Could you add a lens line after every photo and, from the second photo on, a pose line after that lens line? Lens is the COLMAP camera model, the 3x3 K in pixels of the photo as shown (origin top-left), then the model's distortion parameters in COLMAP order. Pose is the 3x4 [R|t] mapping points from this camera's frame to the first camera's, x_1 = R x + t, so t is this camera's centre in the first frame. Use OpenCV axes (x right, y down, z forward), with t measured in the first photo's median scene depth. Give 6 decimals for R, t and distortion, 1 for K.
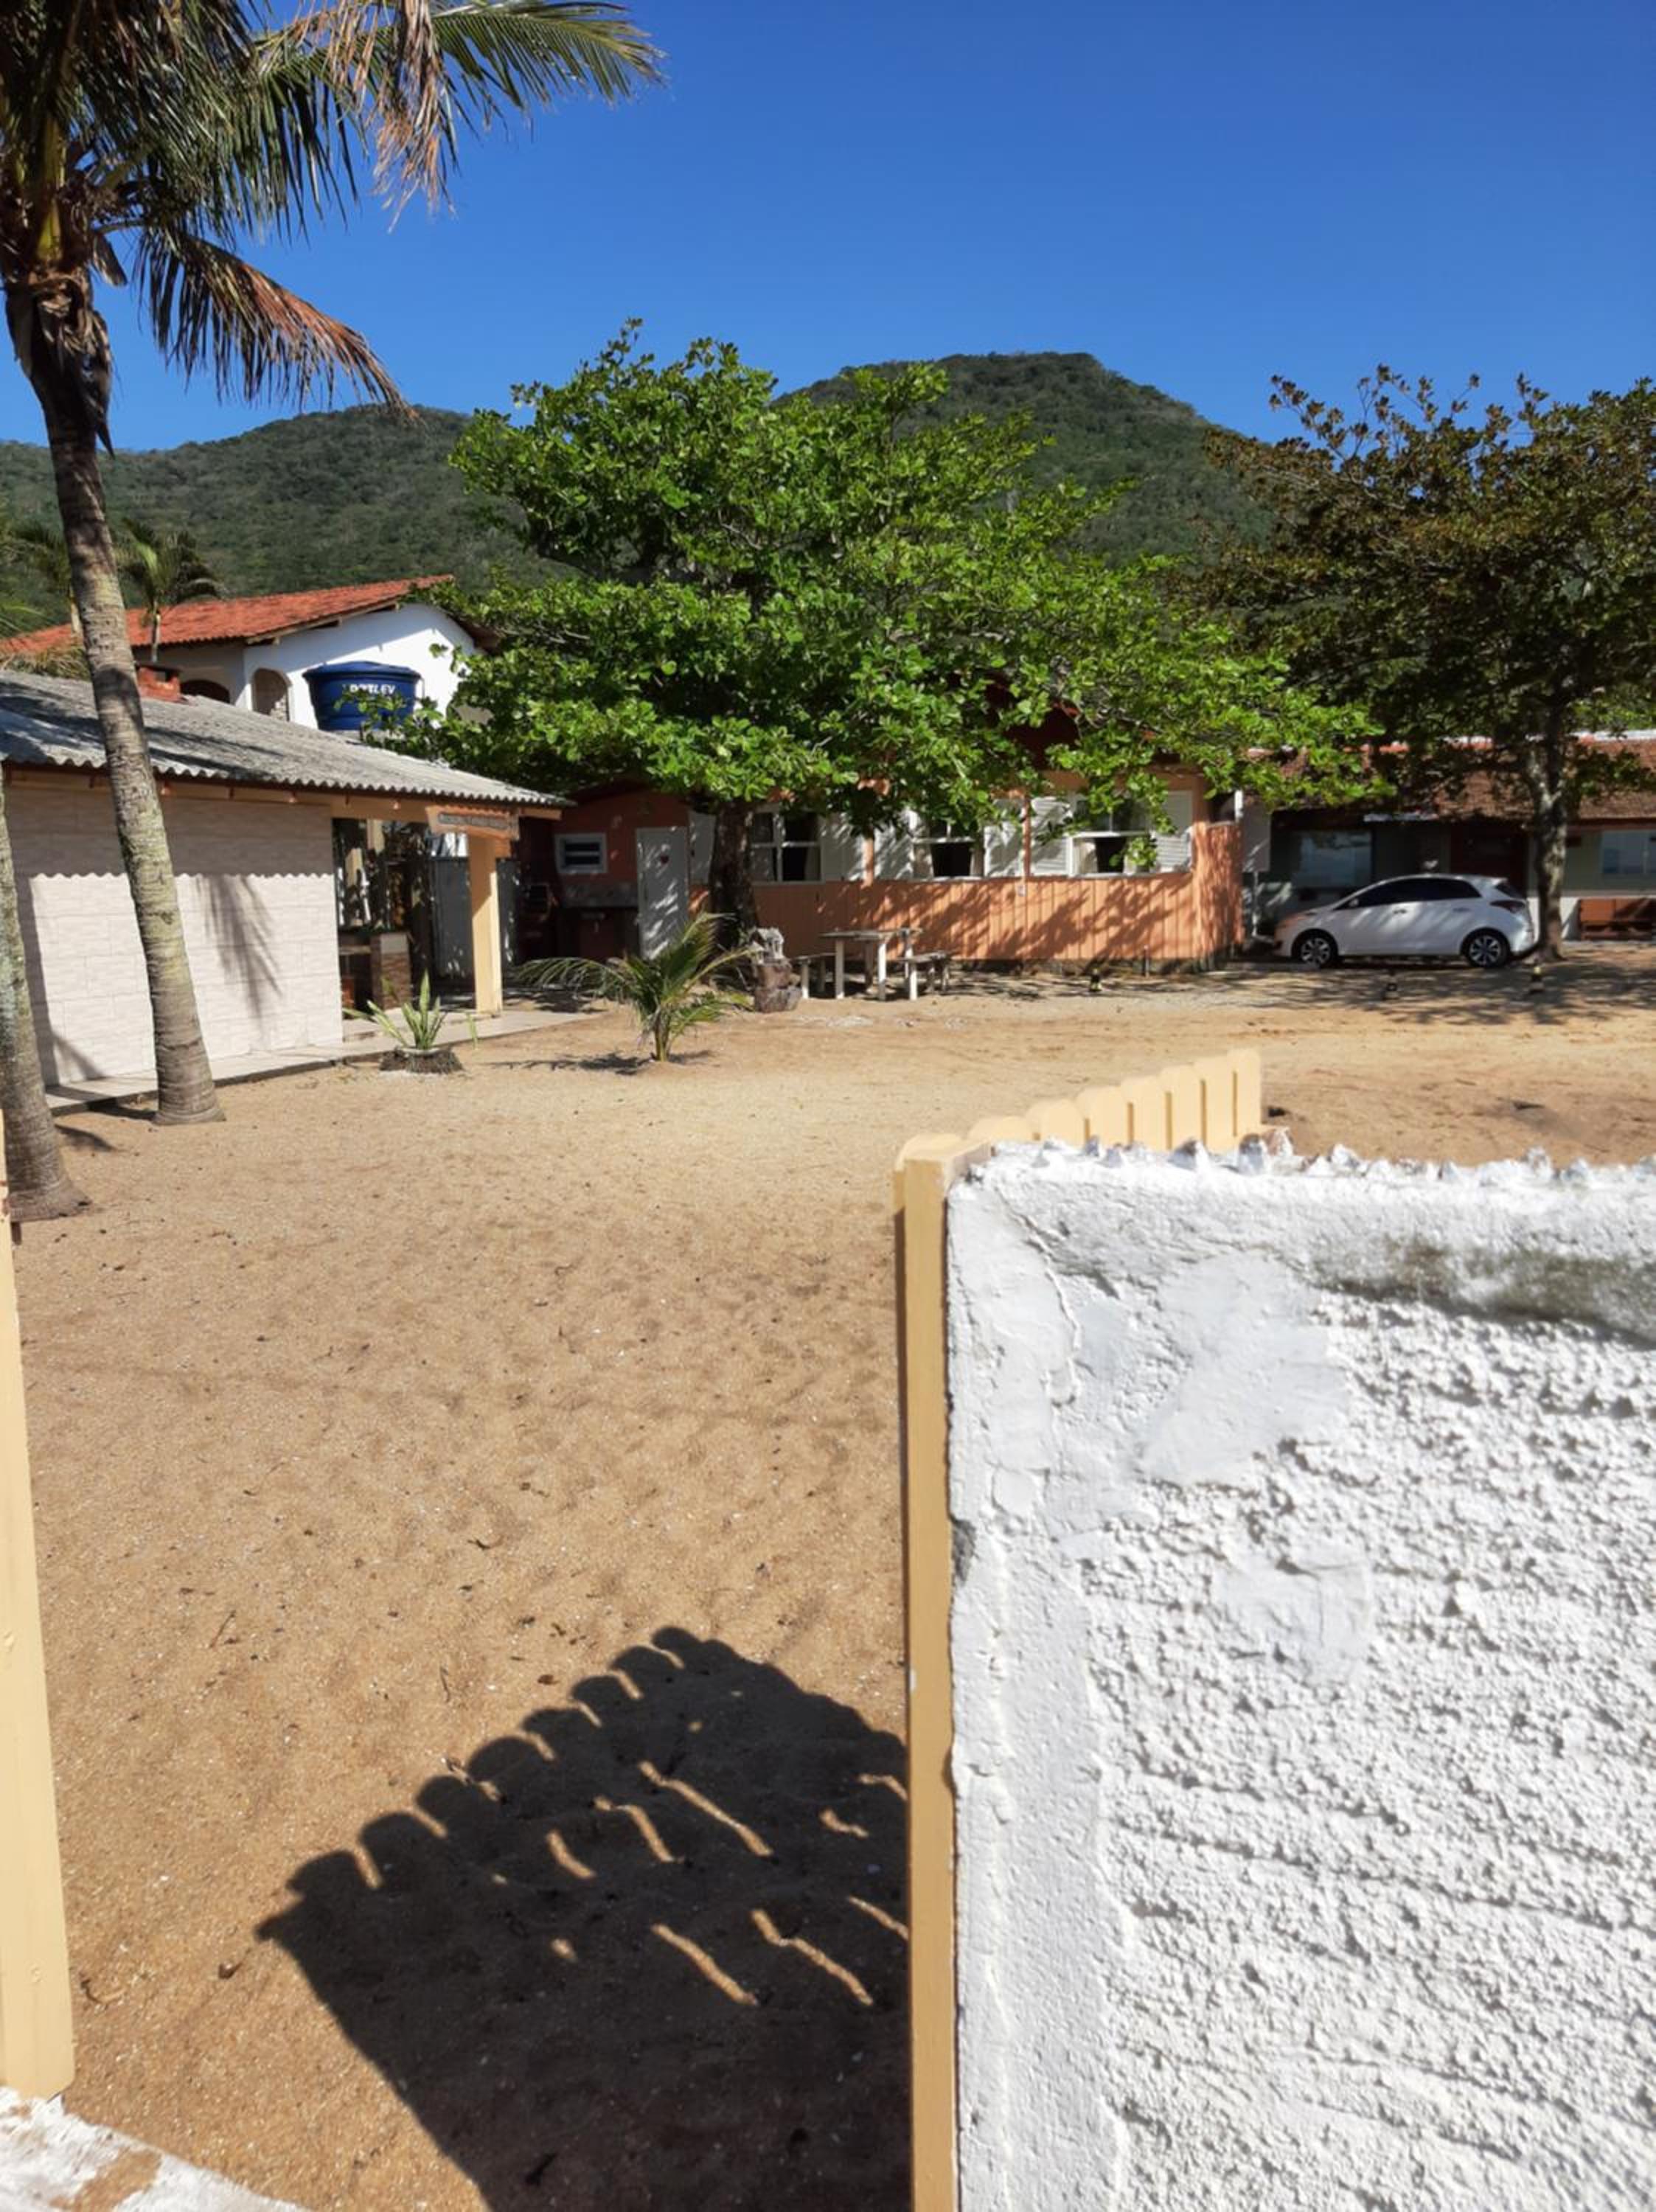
lens RADIAL K [[1915.1, 0, 822.1], [0, 1915.1, 1151.0], [0, 0, 1]] dist [0.018180, -0.169175]
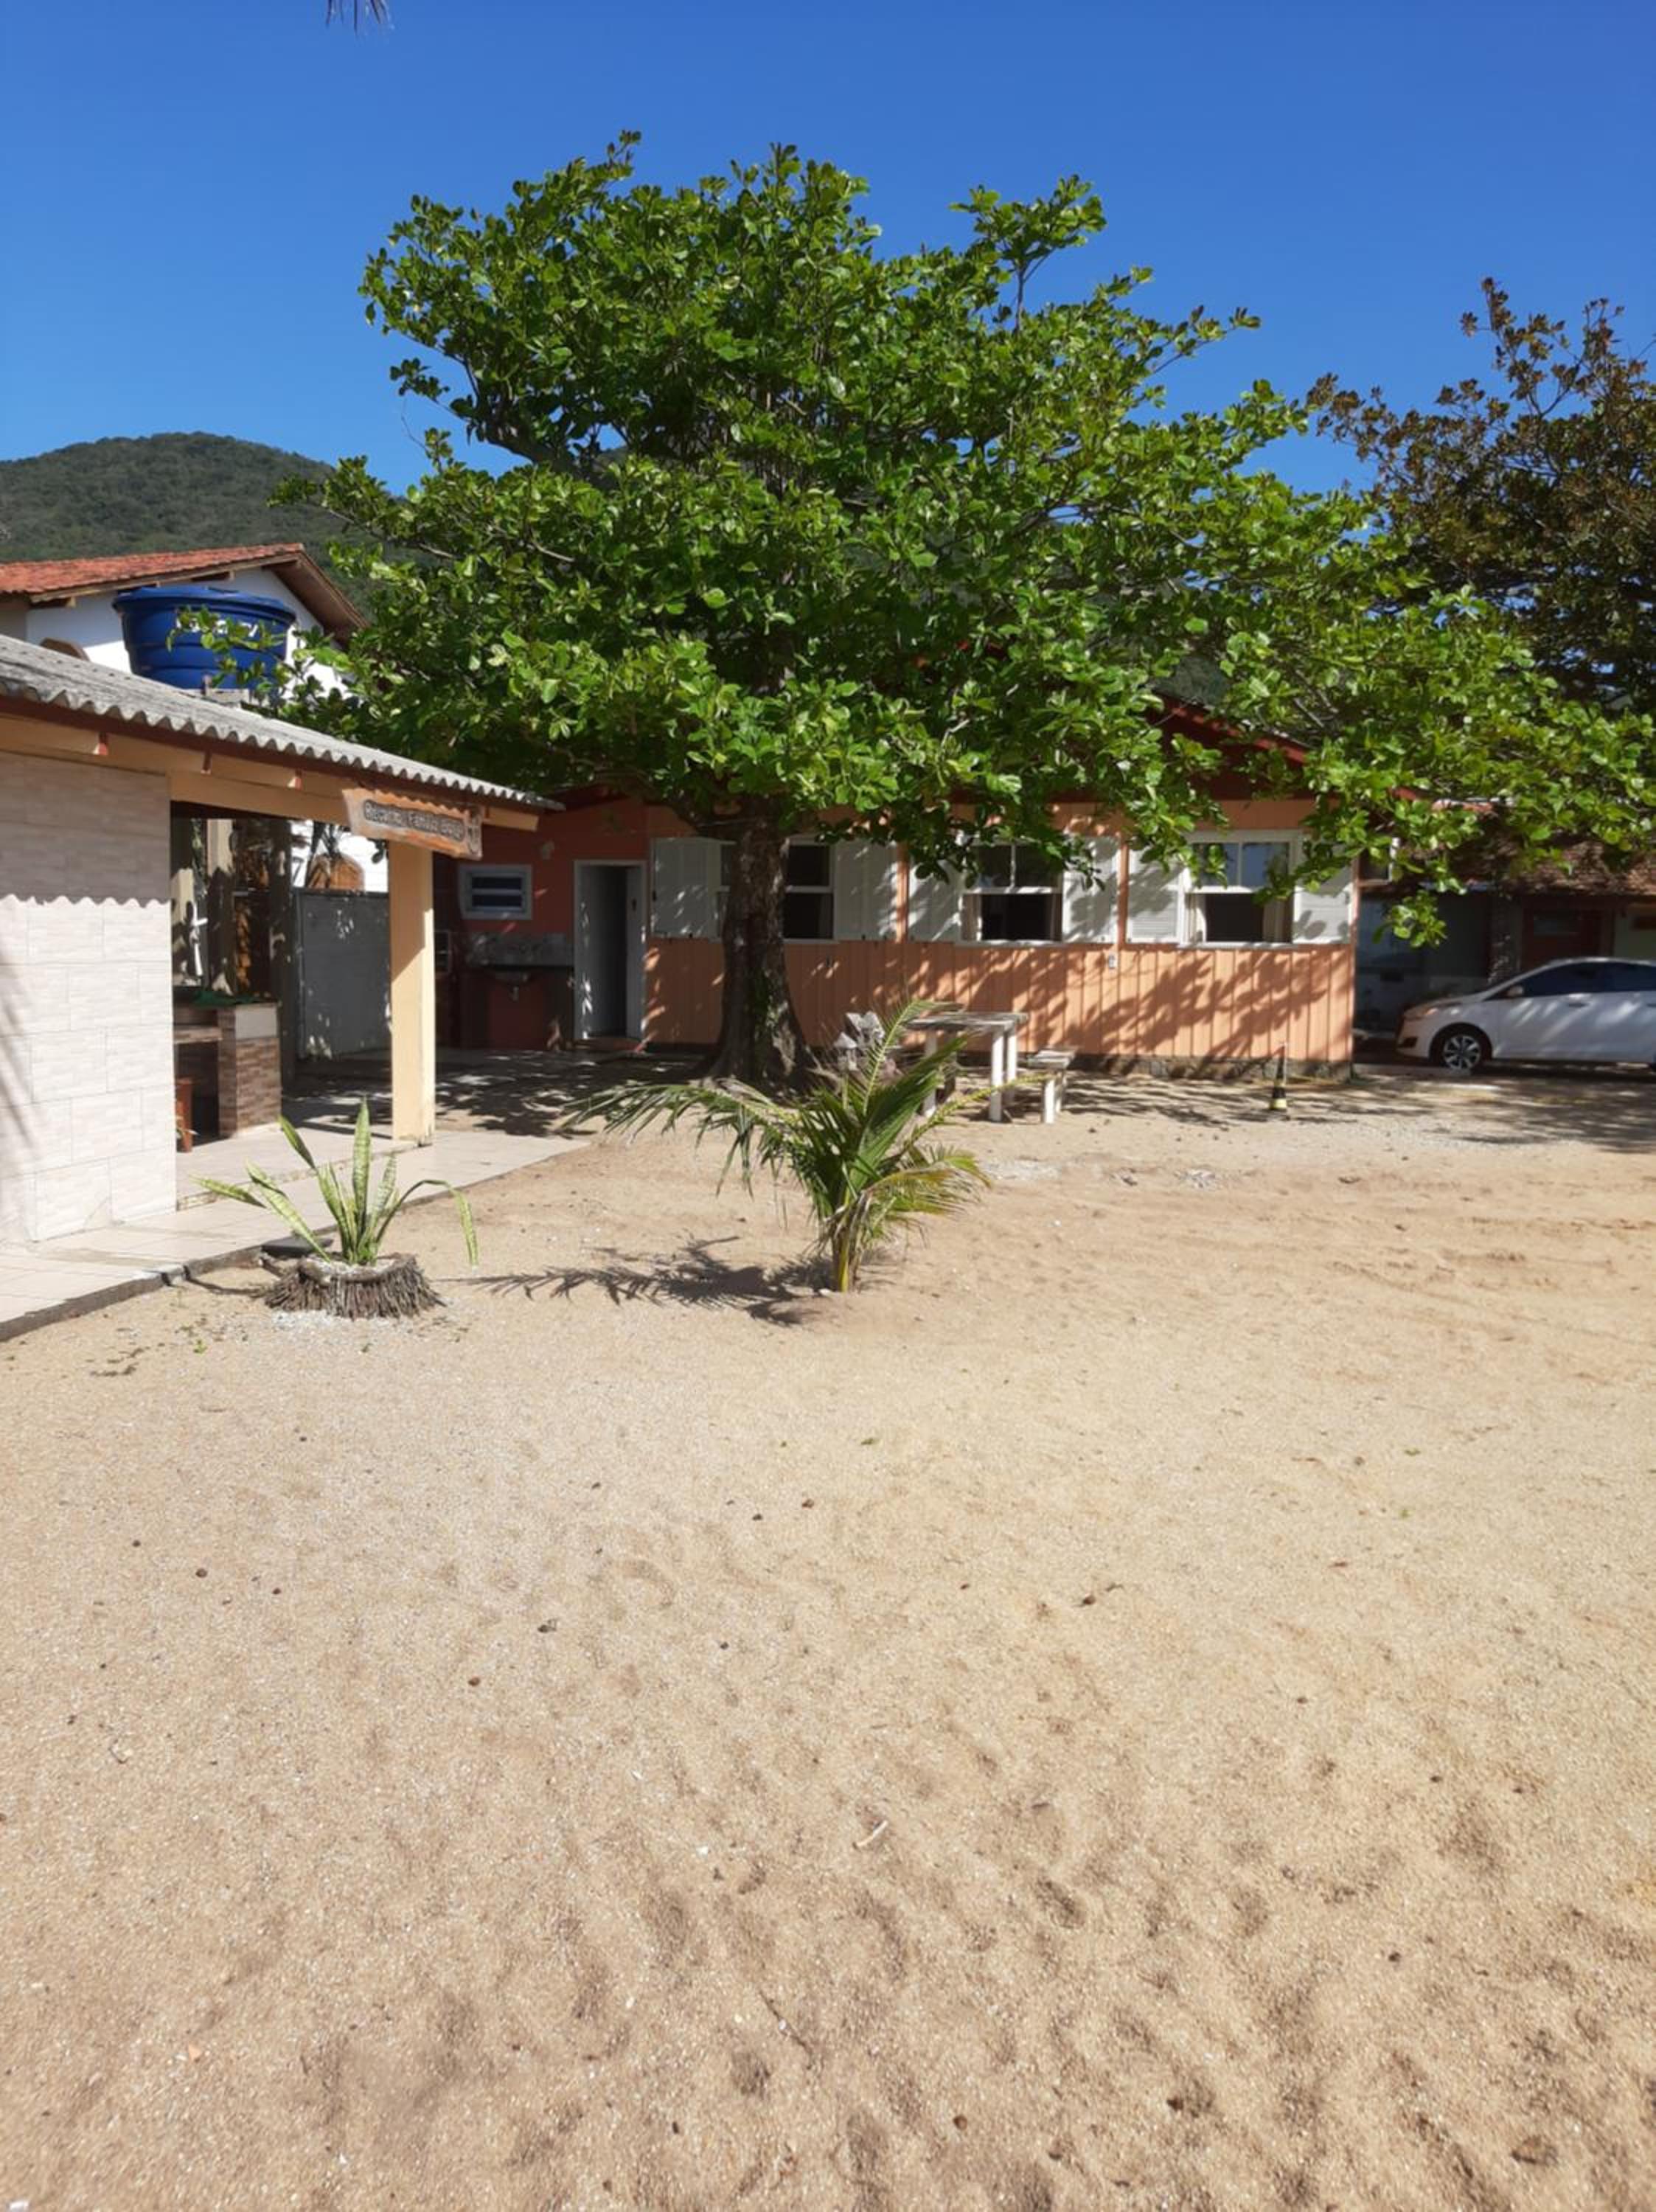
lens RADIAL K [[1847.2, 0, 828.0], [0, 1847.2, 1106.0], [0, 0, 1]] dist [0.006891, -0.086245]
pose [[0.992482, 0.022926, 0.120222, -0.221125], [-0.017023, 0.998609, -0.049898, -0.107479], [-0.121199, 0.047476, 0.991492, 0.776839]]
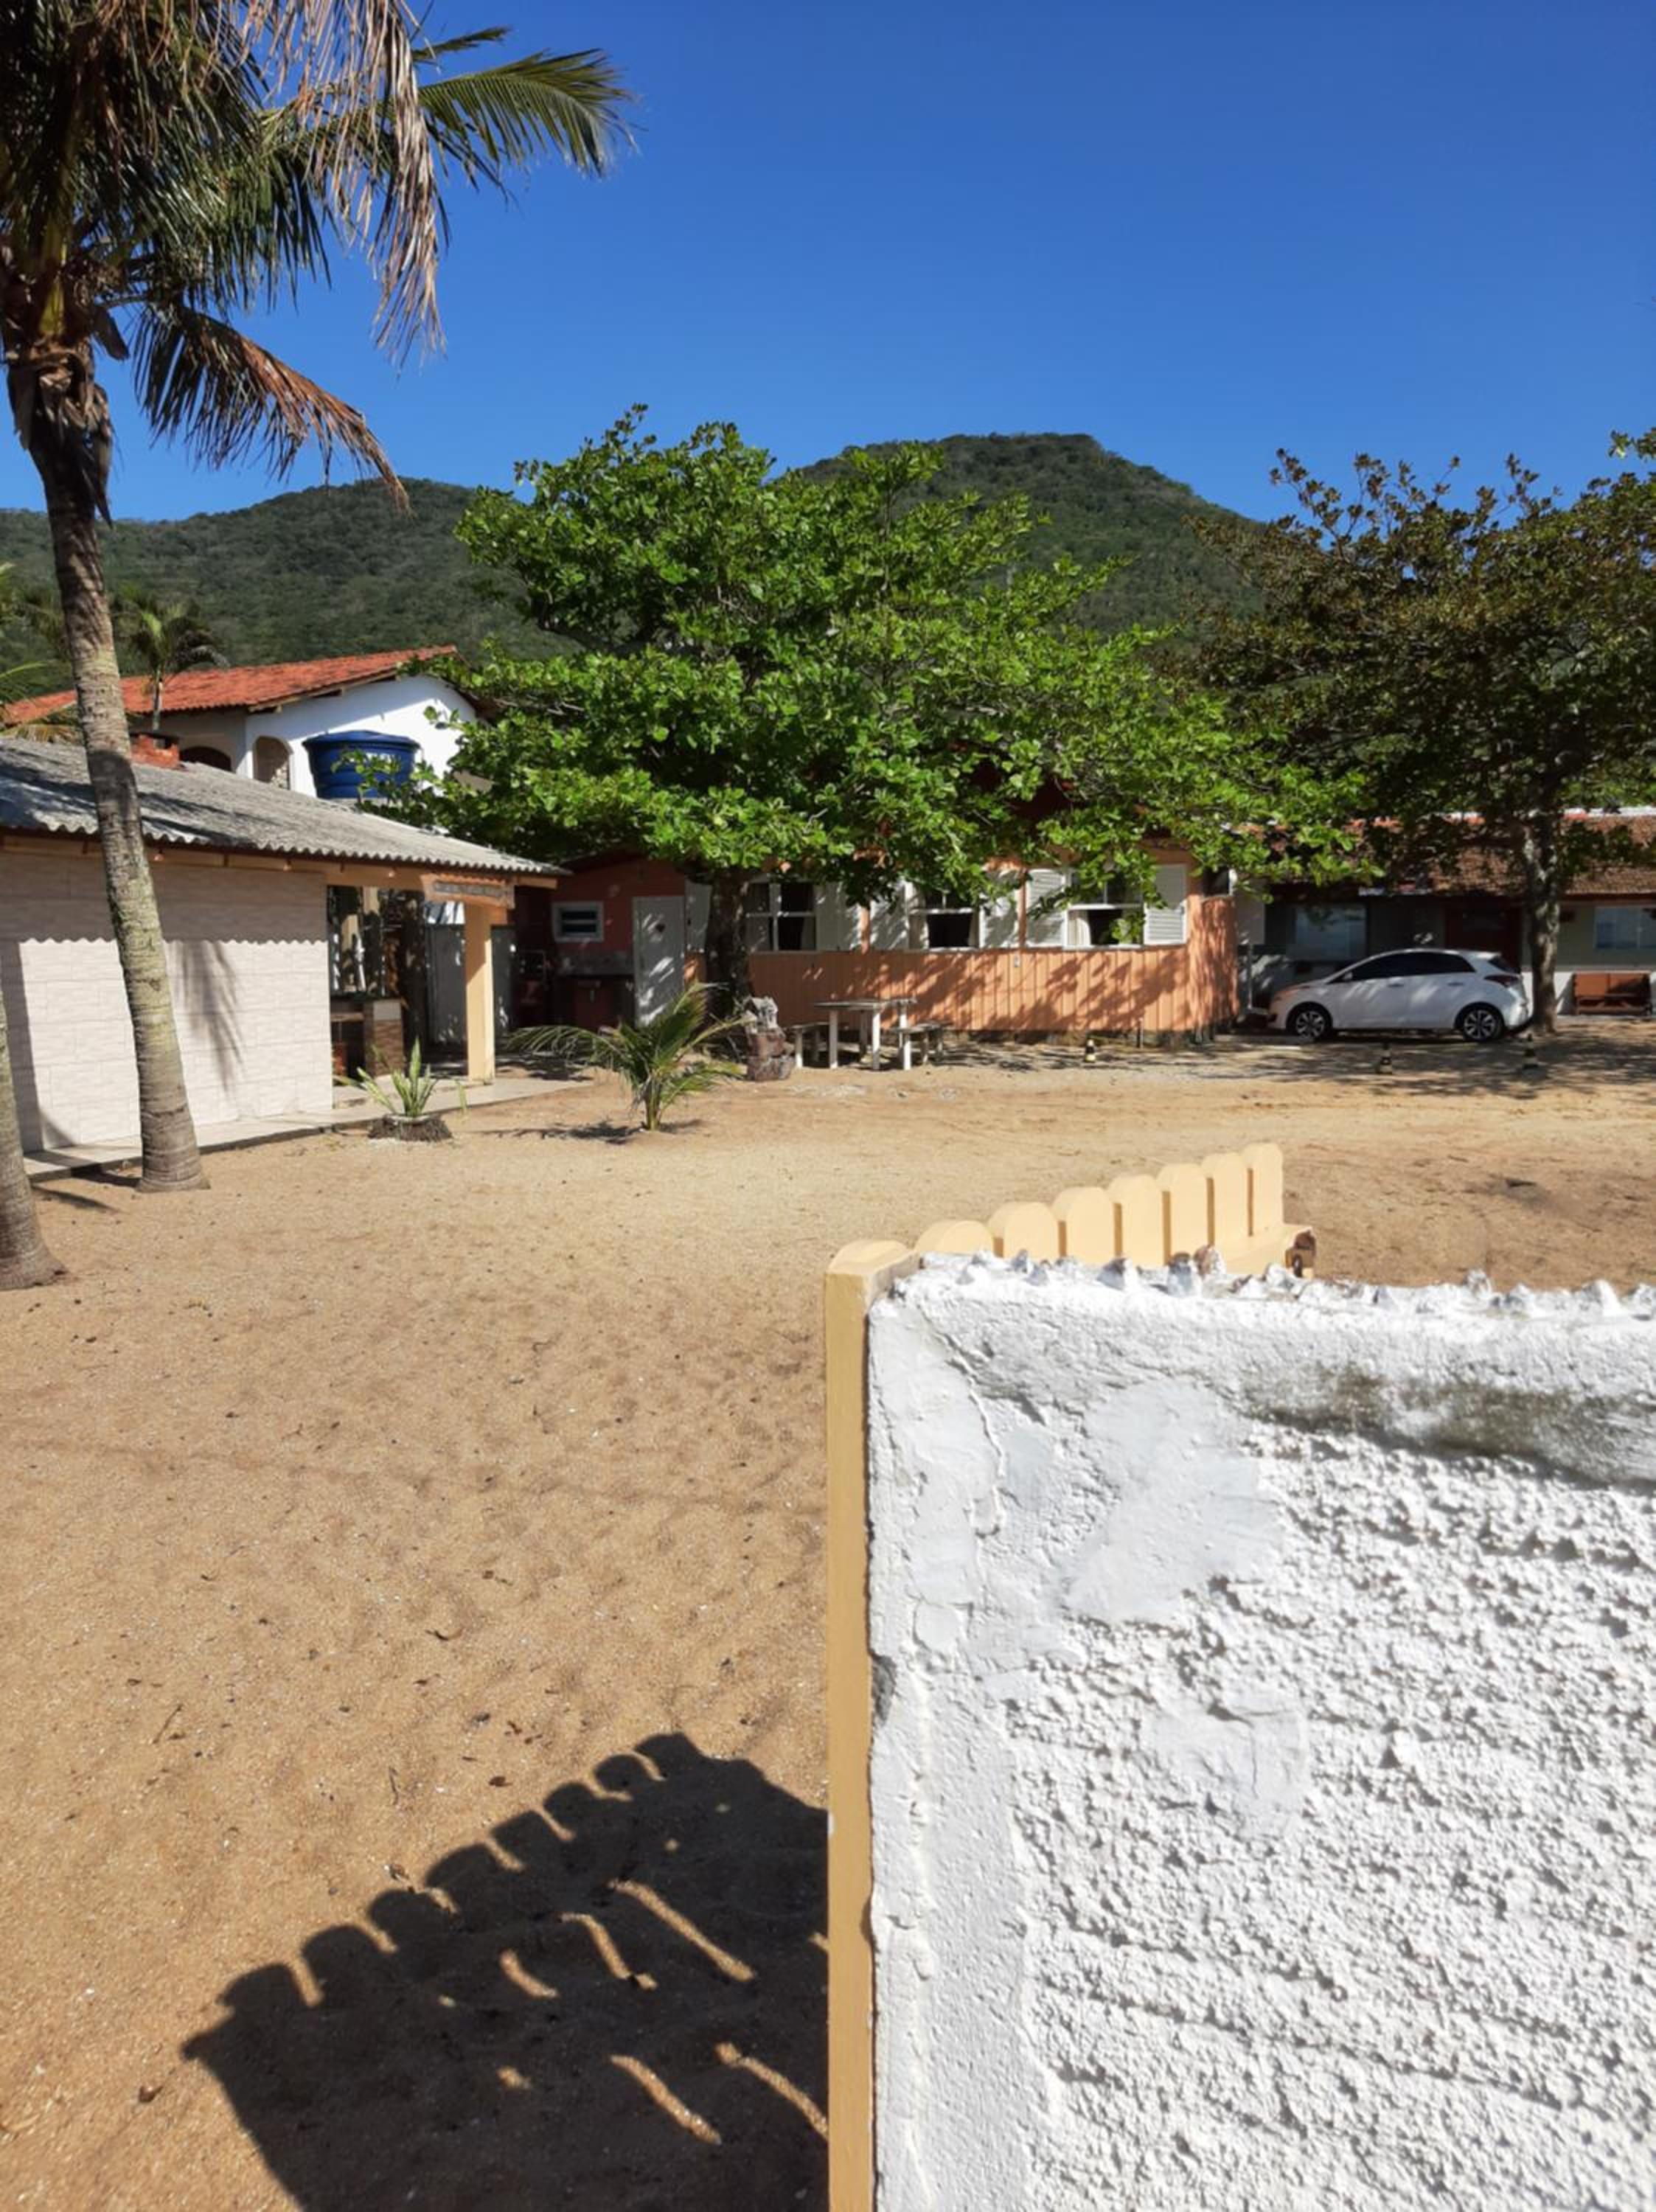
lens RADIAL K [[1923.3, 0, 828.0], [0, 1923.3, 1106.0], [0, 0, 1]] dist [-0.004387, -0.117315]
pose [[0.999963, 0.007533, 0.004110, 0.005072], [-0.007280, 0.998263, -0.058458, -0.002945], [-0.004543, 0.058425, 0.998281, 0.004318]]
